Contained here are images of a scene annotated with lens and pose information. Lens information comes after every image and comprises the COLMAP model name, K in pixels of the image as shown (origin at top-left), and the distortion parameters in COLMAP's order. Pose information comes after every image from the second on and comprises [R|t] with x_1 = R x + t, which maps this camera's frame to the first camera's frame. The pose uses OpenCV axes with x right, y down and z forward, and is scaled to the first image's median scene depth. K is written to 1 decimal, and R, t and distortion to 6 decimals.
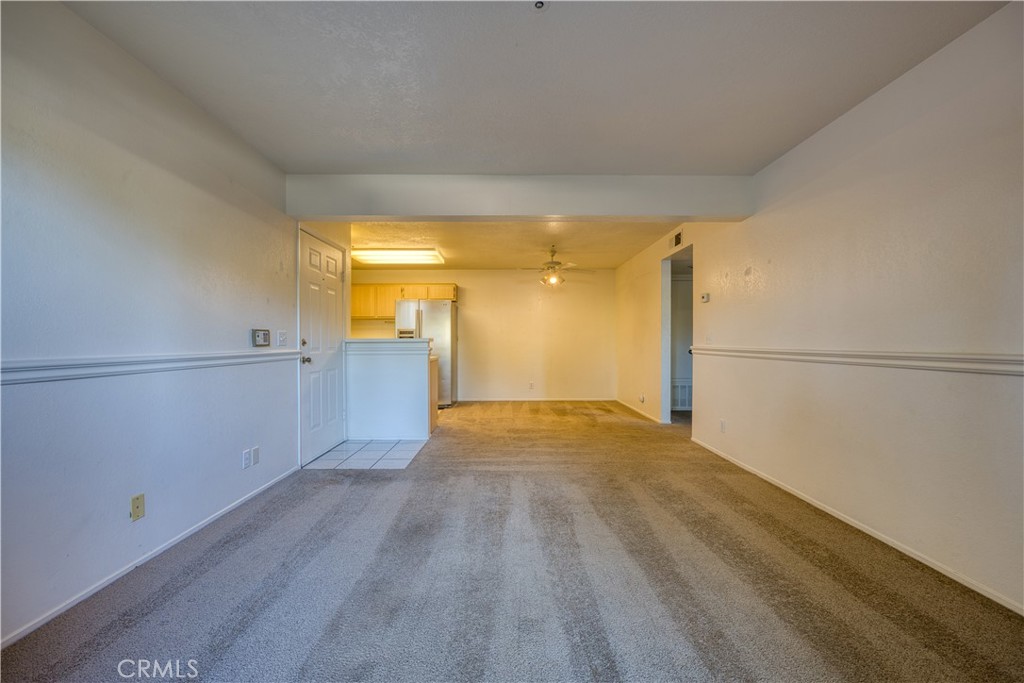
lens RADIAL K [[419.7, 0, 512.8], [0, 419.7, 345.2], [0, 0, 1]] dist [0.000371, 0.000135]
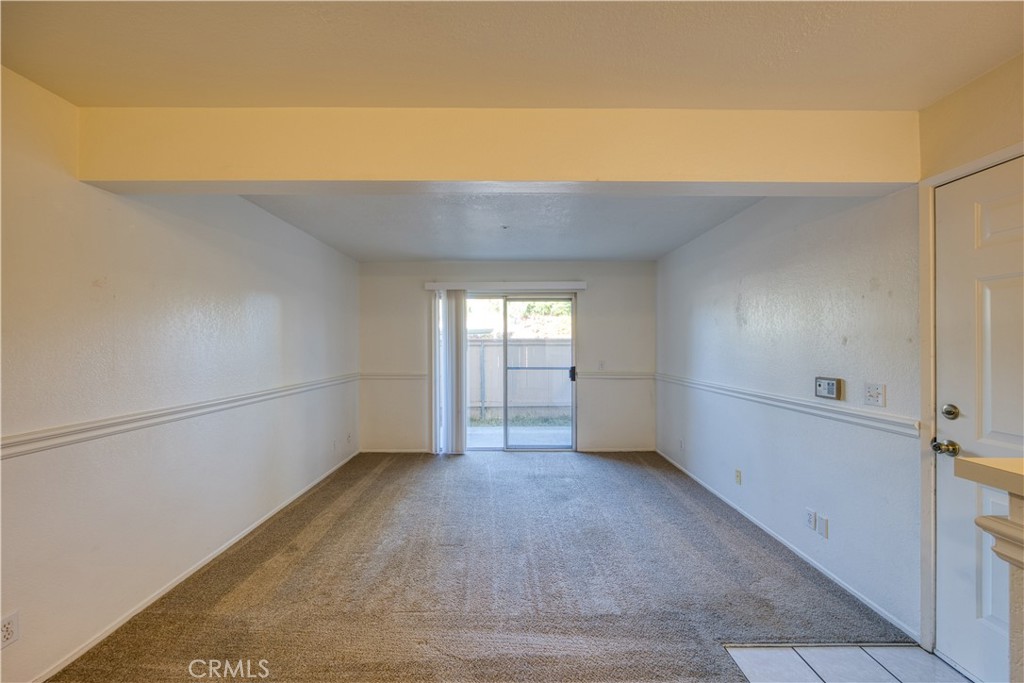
lens RADIAL K [[419.7, 0, 512.8], [0, 419.7, 345.2], [0, 0, 1]] dist [0.000371, 0.000135]
pose [[-0.999980, -0.002078, 0.005892, 0.007711], [-0.002043, 0.999980, 0.005921, -0.104618], [-0.005904, 0.005909, -0.999965, 1.817182]]
